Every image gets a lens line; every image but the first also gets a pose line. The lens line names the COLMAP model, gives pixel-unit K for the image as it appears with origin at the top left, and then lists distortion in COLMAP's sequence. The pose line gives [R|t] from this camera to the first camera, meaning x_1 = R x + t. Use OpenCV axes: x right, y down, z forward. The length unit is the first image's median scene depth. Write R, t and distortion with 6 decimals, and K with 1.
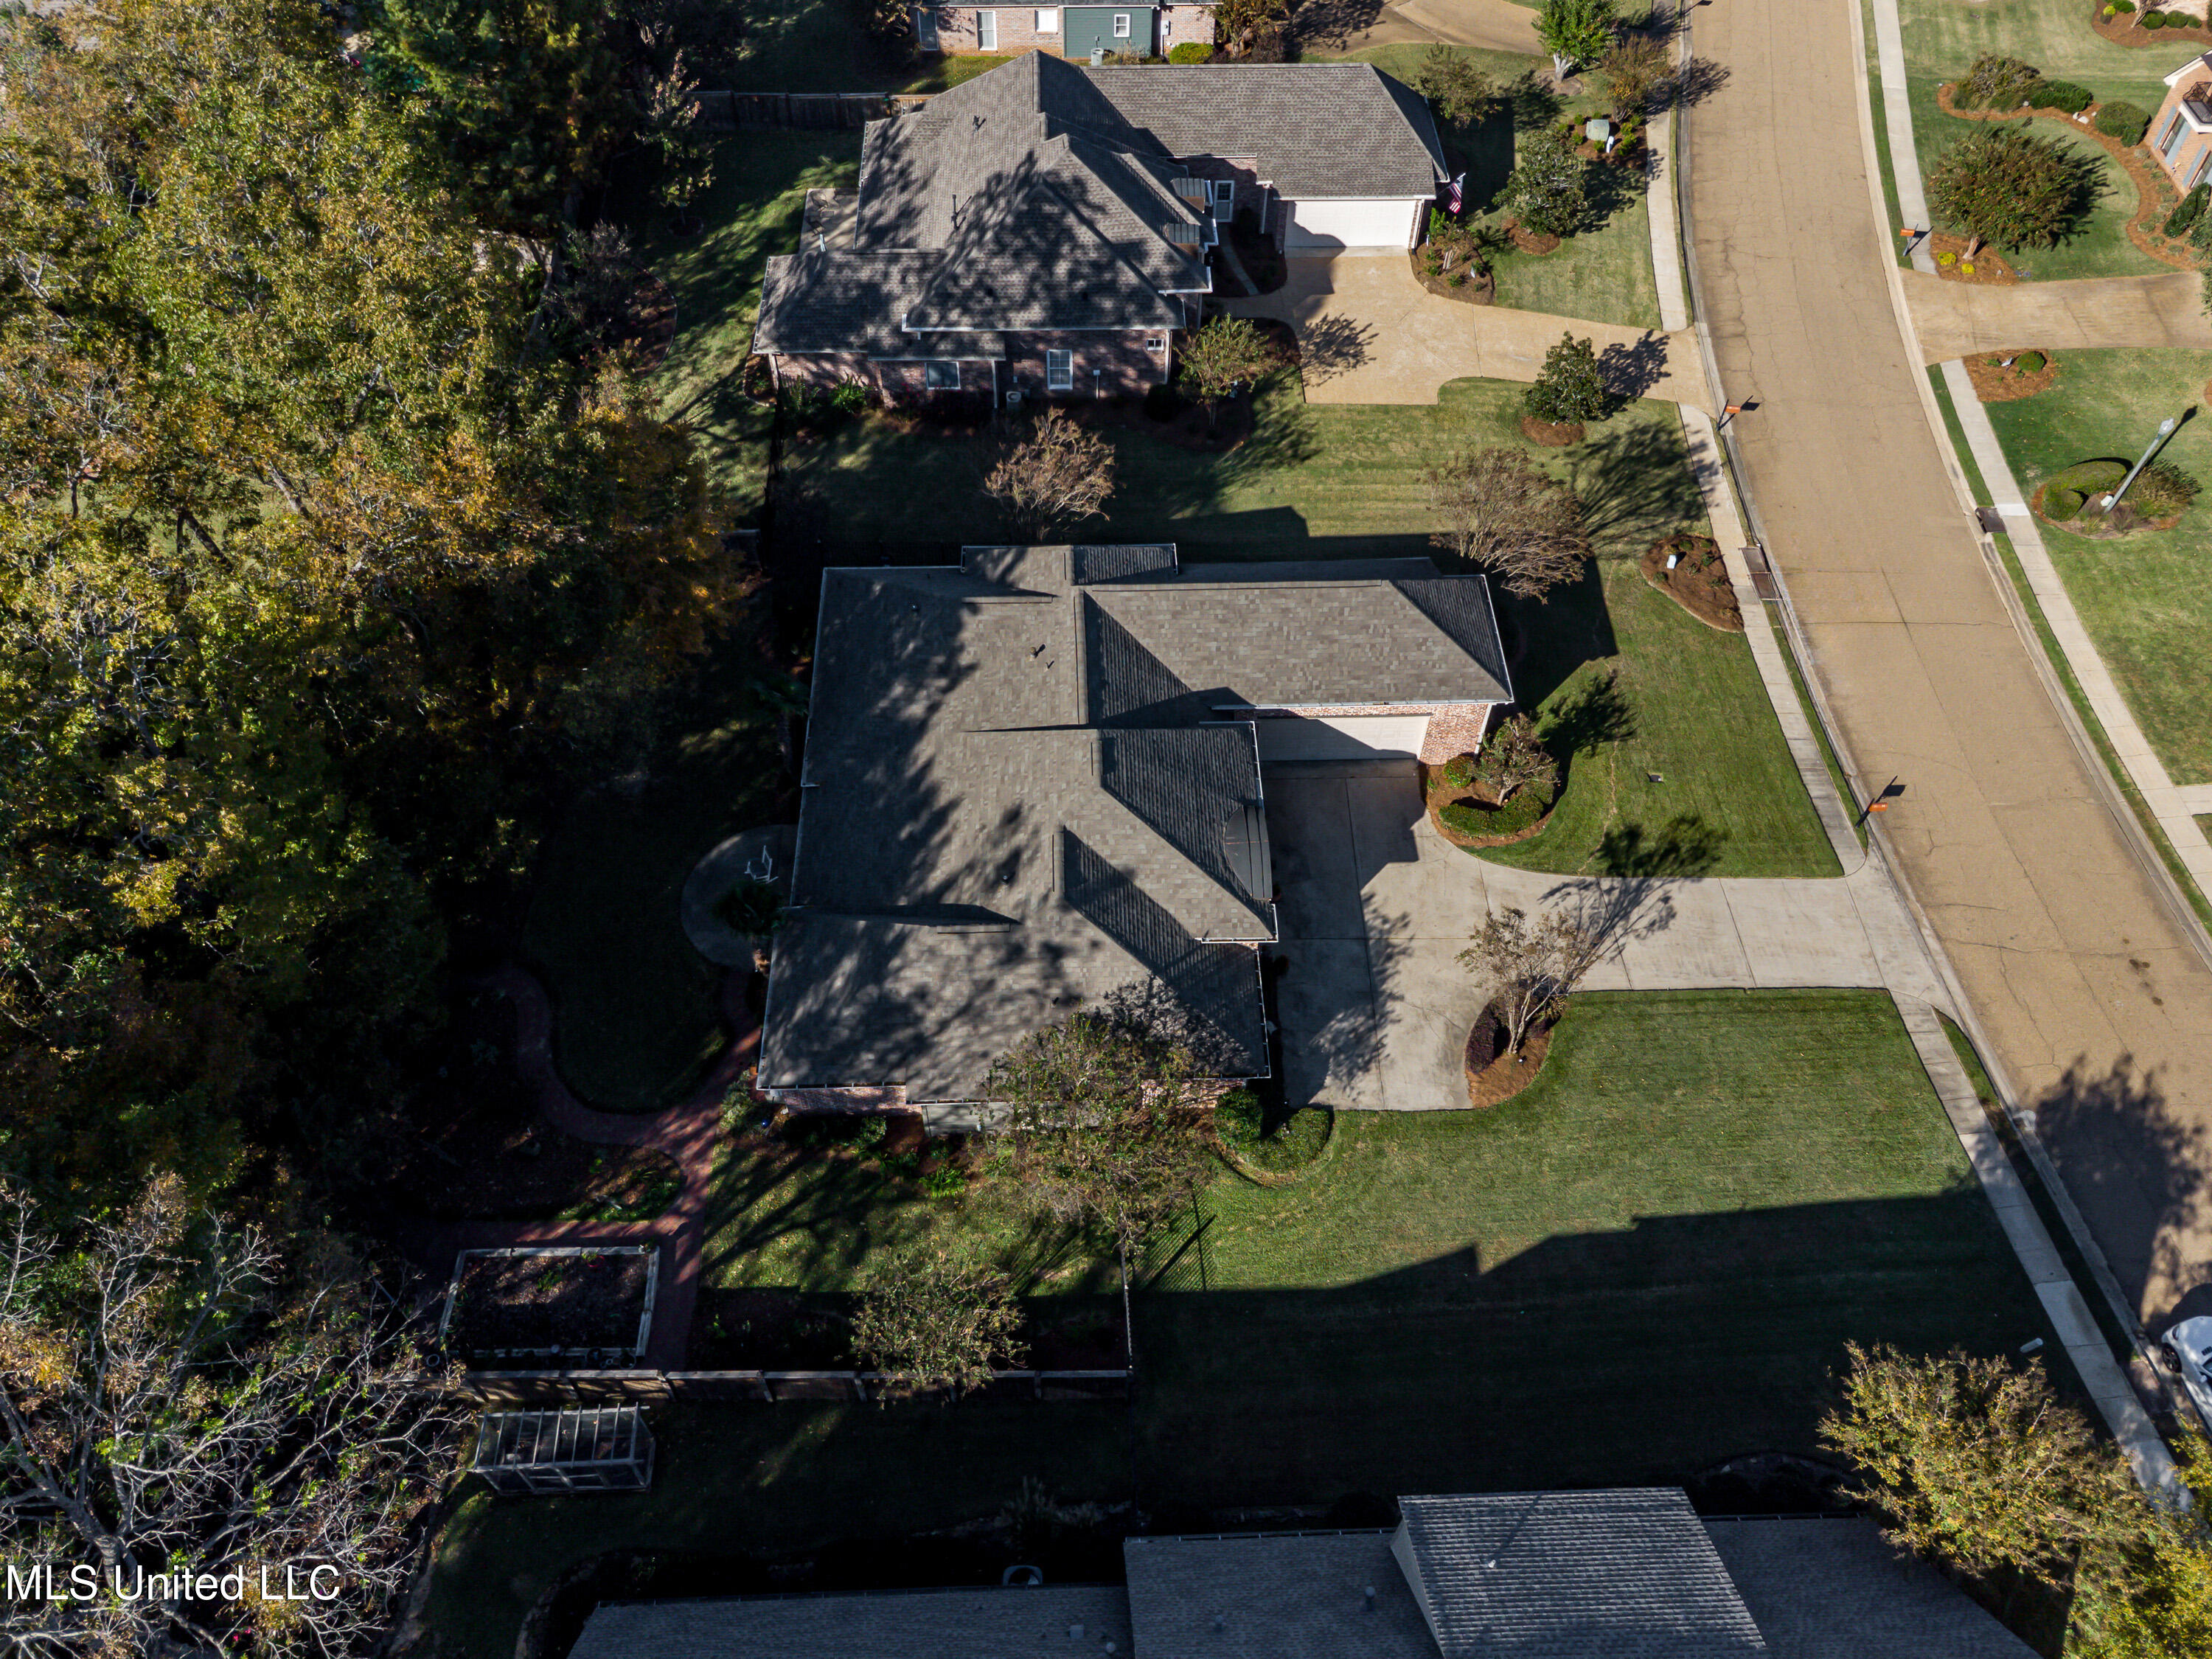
lens RADIAL K [[1651.8, 0, 1106.0], [0, 1651.8, 829.5], [0, 0, 1]] dist [0.005676, 0.008060]
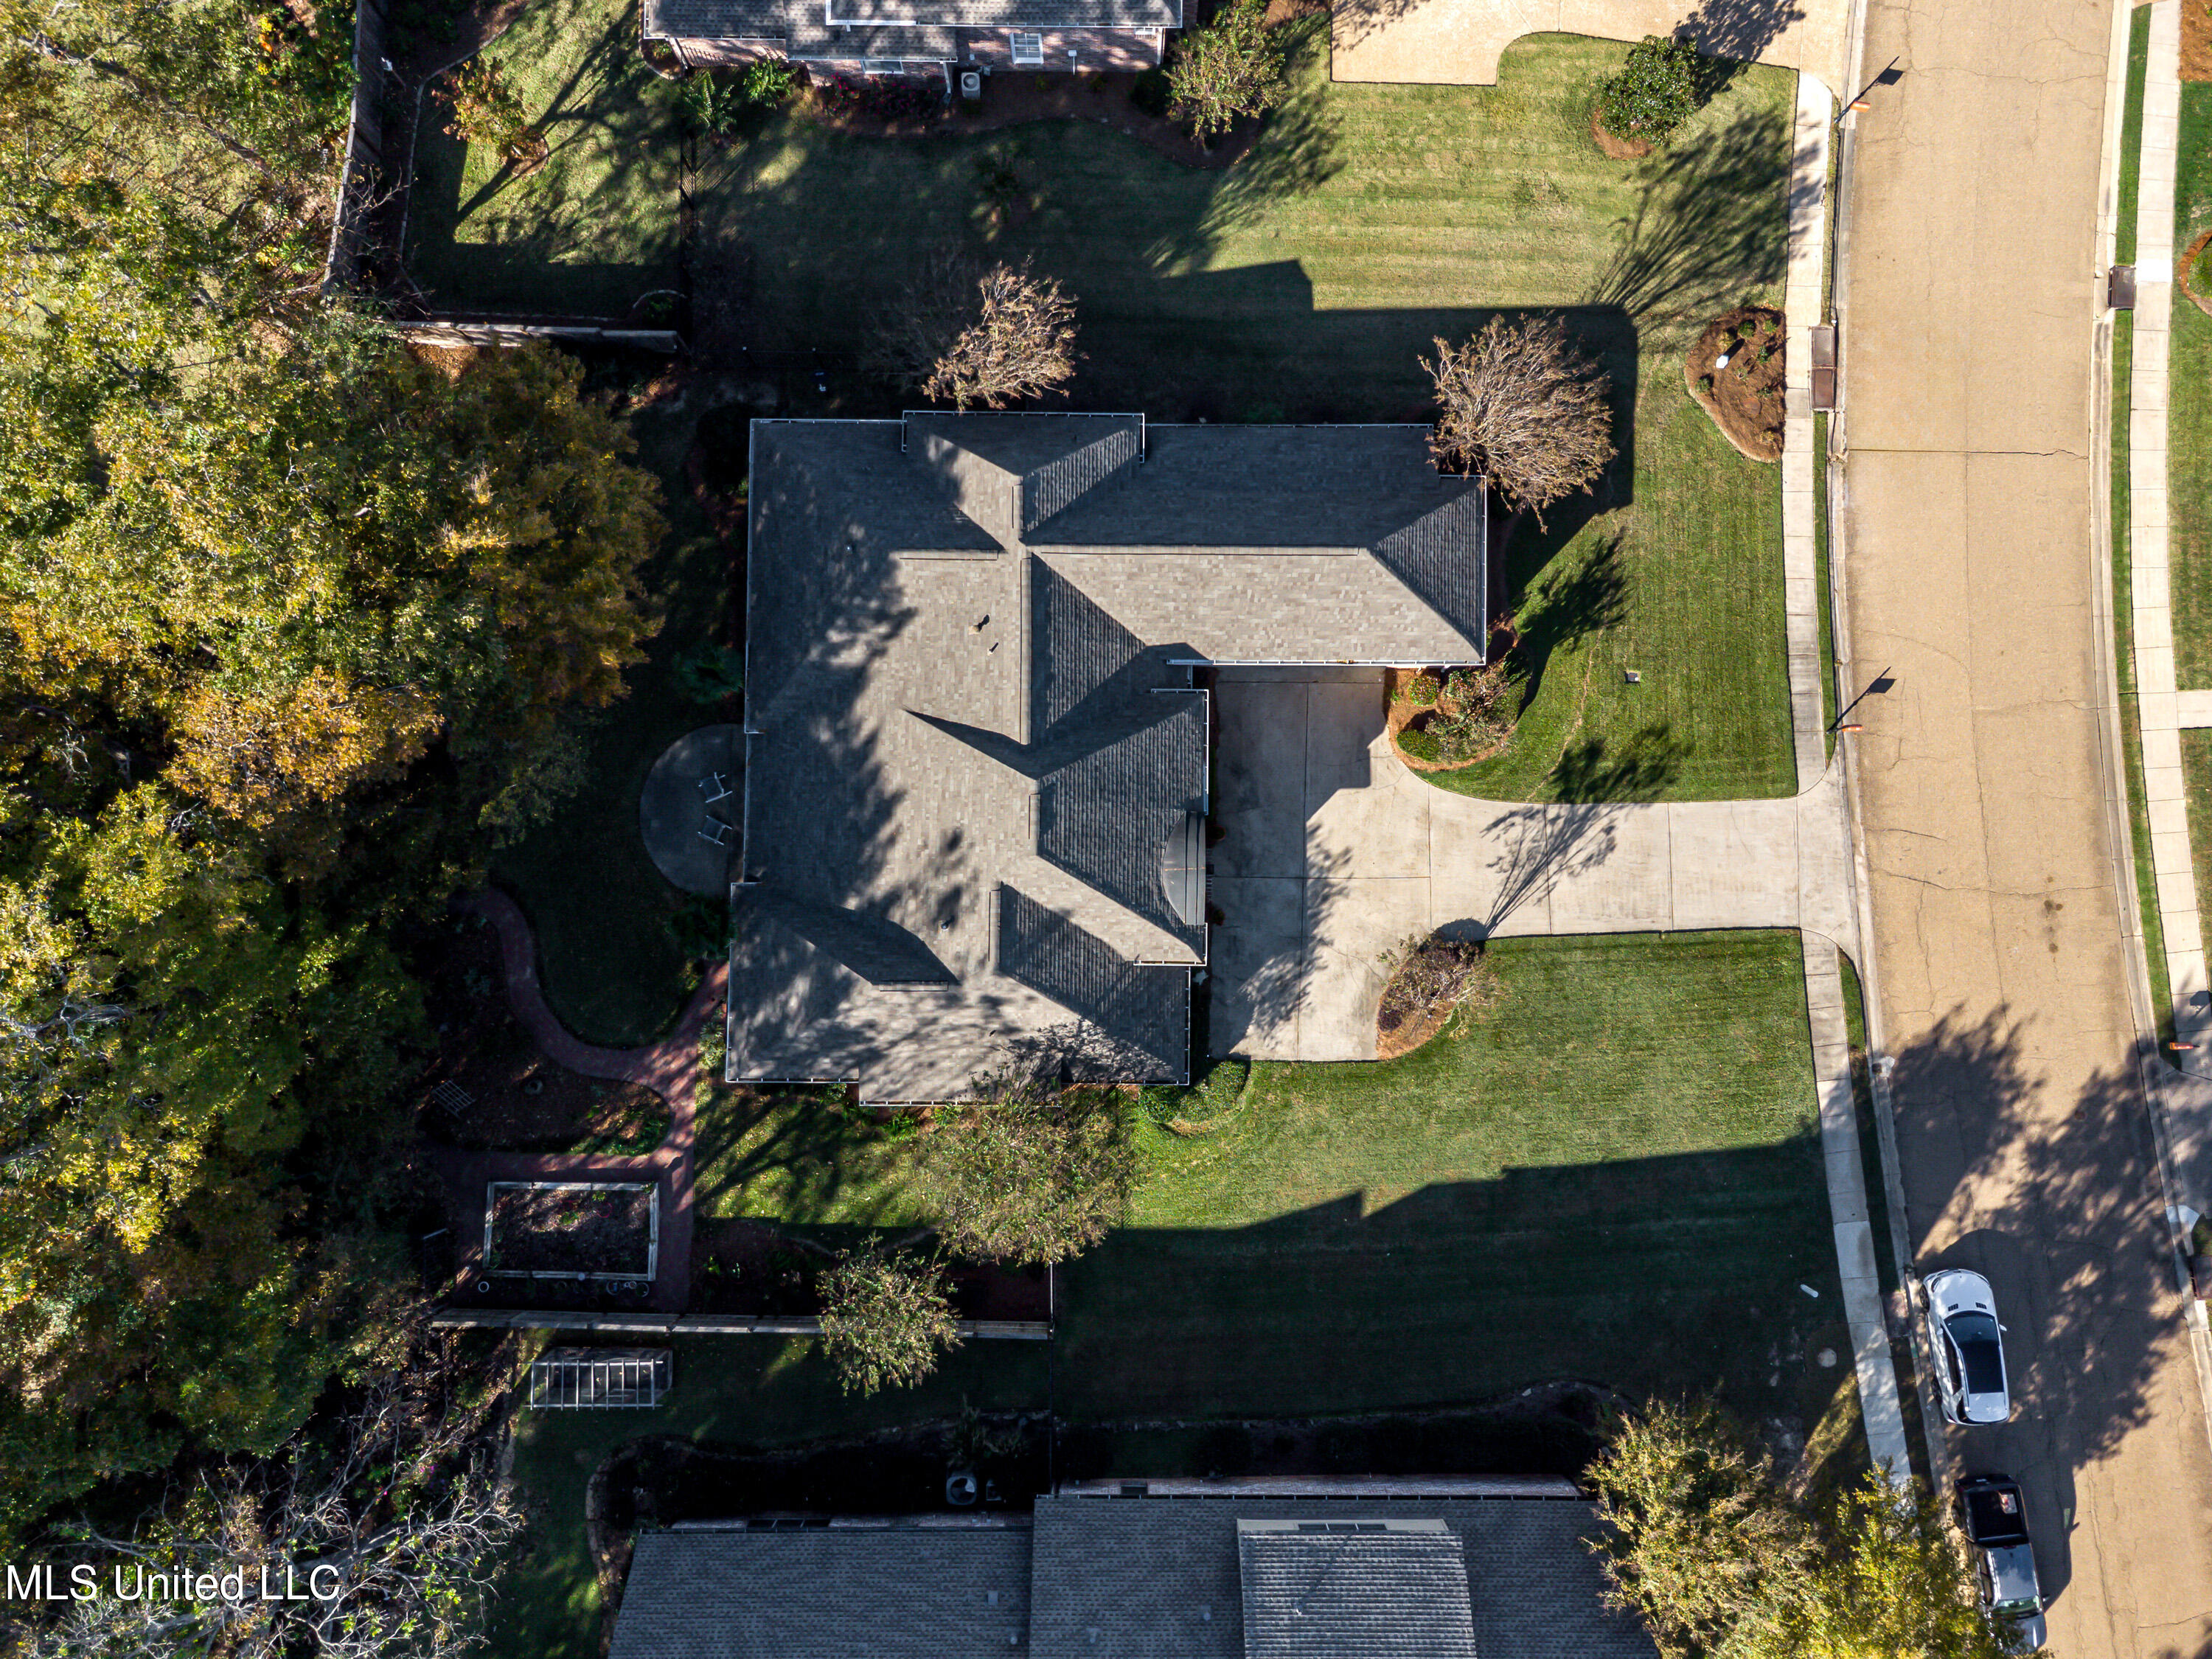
lens RADIAL K [[1656.8, 0, 1111.2], [0, 1656.8, 822.8], [0, 0, 1]] dist [-0.010995, 0.048978]
pose [[0.999180, 0.038416, -0.012821, 0.046429], [-0.024683, 0.828636, 0.559244, -0.517888], [0.032108, -0.558468, 0.828904, 0.150196]]
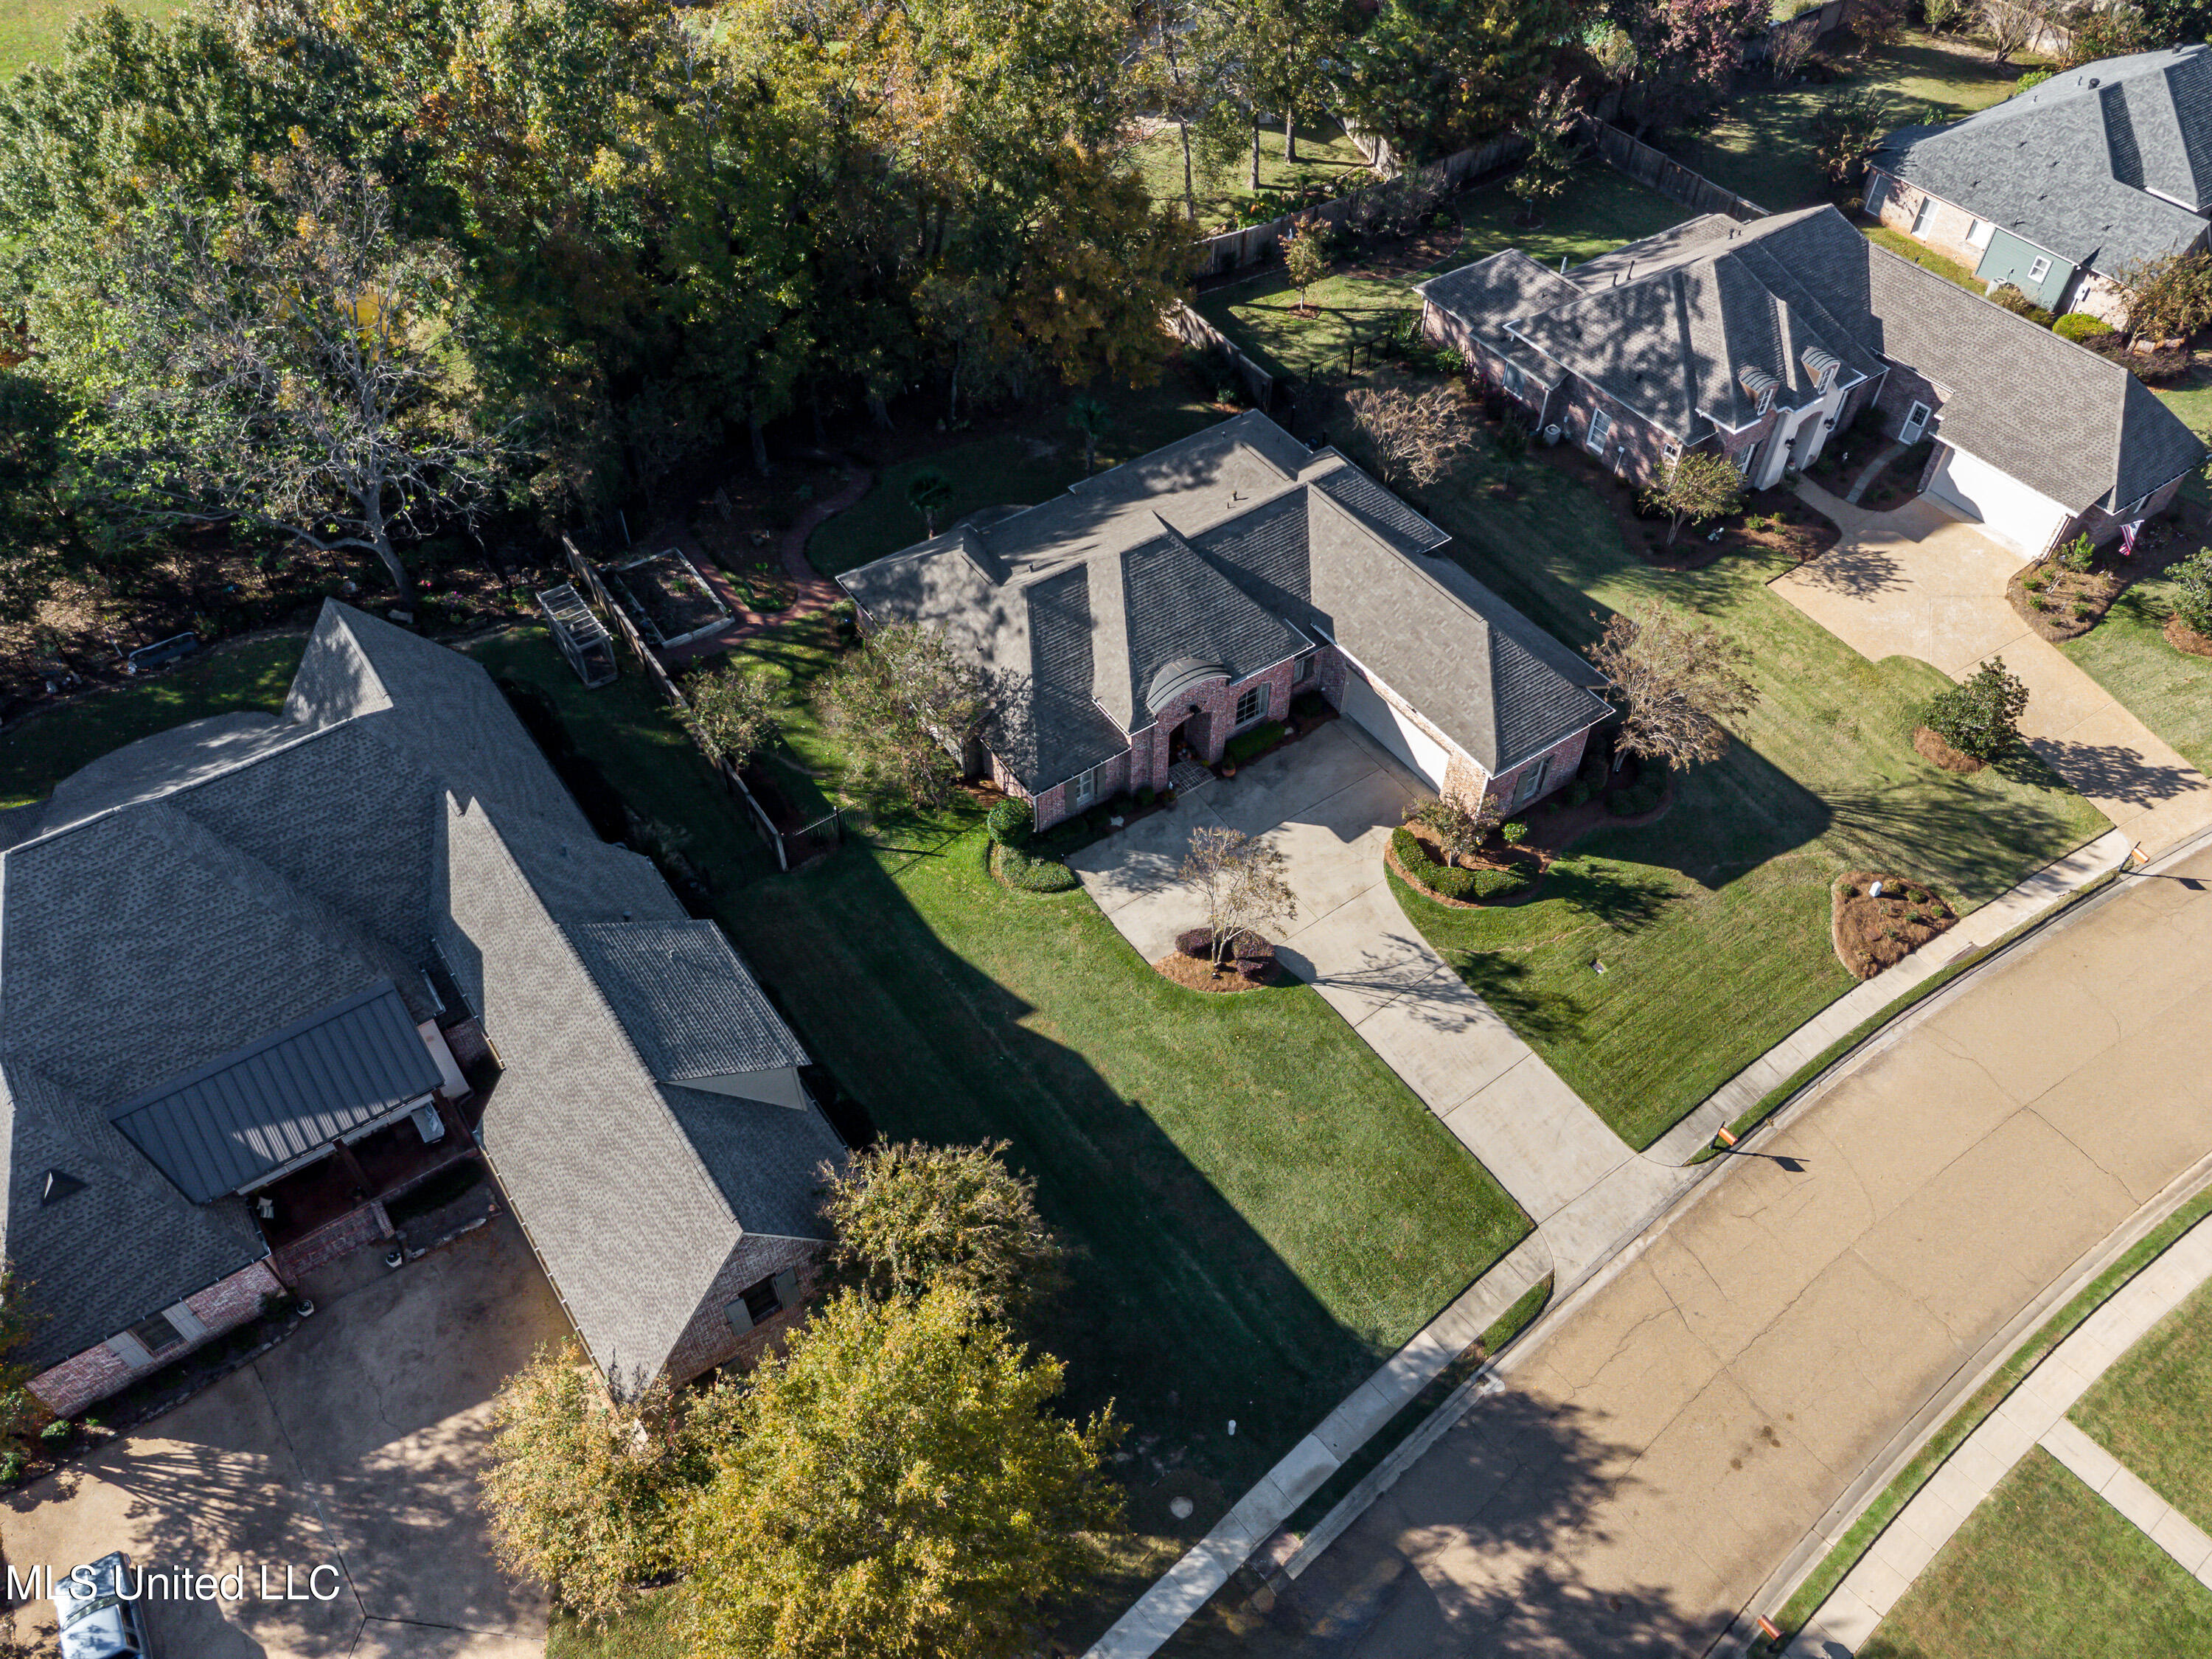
lens RADIAL K [[1651.8, 0, 1106.0], [0, 1651.8, 829.5], [0, 0, 1]] dist [0.005676, 0.008060]
pose [[0.543708, 0.622879, -0.562498, 0.712367], [-0.663303, 0.729545, 0.166712, -0.064141], [0.514209, 0.282464, 0.809817, 0.023974]]
